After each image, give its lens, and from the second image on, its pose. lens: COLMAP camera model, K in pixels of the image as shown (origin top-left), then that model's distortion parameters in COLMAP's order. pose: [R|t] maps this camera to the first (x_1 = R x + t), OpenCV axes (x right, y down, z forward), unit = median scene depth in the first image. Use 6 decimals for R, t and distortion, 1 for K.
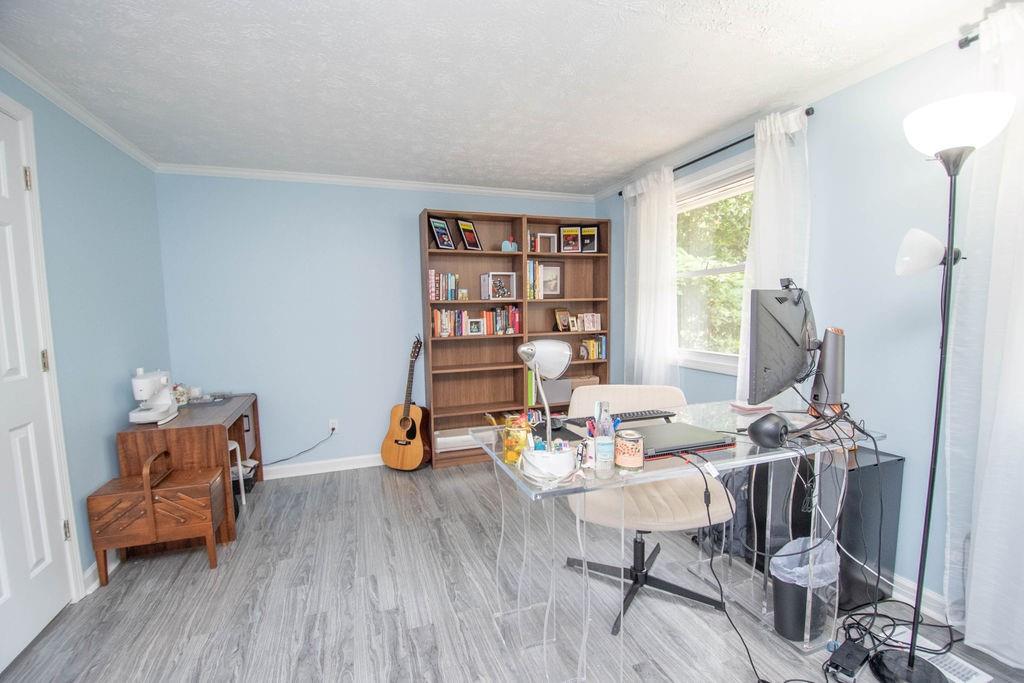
lens RADIAL K [[449.8, 0, 515.1], [0, 449.8, 353.5], [0, 0, 1]] dist [0.014186, -0.020805]
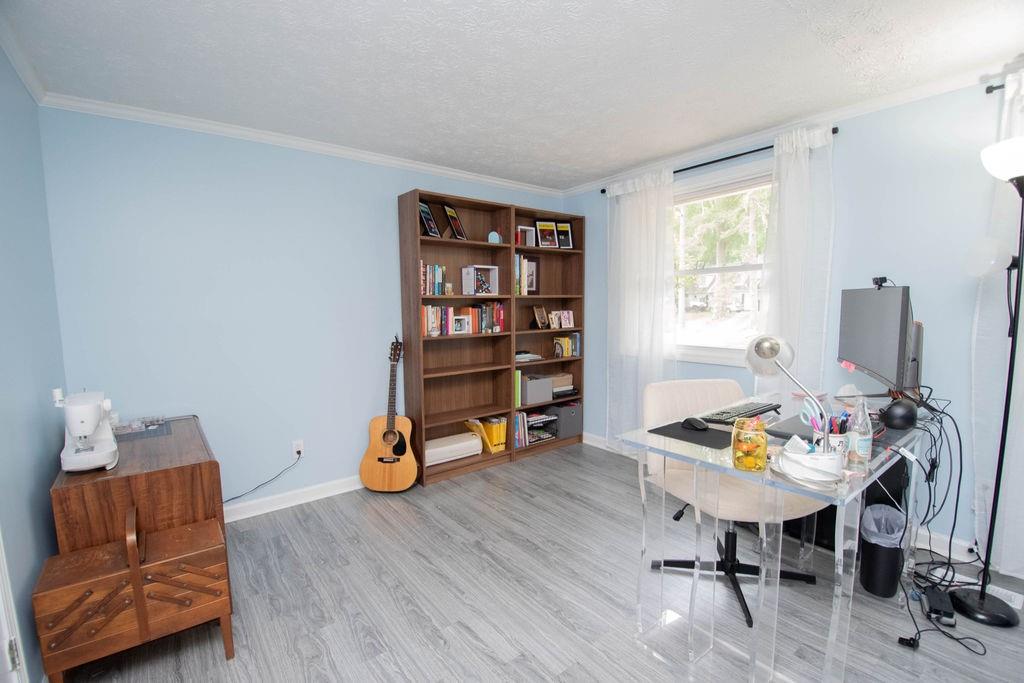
lens RADIAL K [[449.8, 0, 515.1], [0, 449.8, 353.5], [0, 0, 1]] dist [0.014186, -0.020805]
pose [[0.948626, -0.029224, 0.315048, -0.282518], [0.028454, 0.999570, 0.007045, -0.004463], [-0.315119, 0.002281, 0.949050, 0.106128]]
